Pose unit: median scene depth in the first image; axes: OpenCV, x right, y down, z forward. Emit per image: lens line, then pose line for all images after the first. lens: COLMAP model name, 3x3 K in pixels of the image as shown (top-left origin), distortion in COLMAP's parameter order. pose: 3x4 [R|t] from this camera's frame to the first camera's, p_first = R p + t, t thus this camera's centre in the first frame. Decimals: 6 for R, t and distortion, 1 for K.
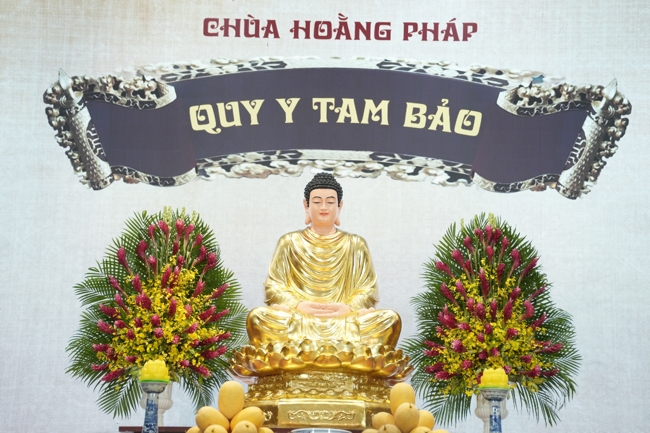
lens RADIAL K [[1696.6, 0, 324.1], [0, 1696.6, 216.7], [0, 0, 1]] dist [0.882354, 0.000000]
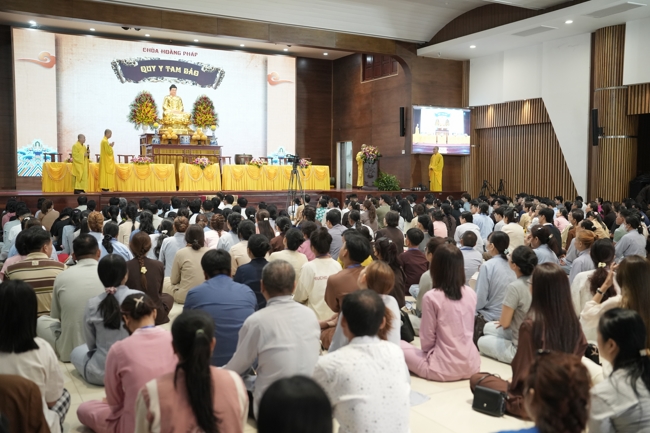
lens RADIAL K [[656.0, 0, 325.0], [0, 656.0, 216.8], [0, 0, 1]] dist [-0.001282, 0.000000]
pose [[0.876221, -0.053271, 0.478957, -0.545159], [-0.094294, 0.955708, 0.278802, -0.229094], [-0.472595, -0.289454, 0.832388, -0.954234]]
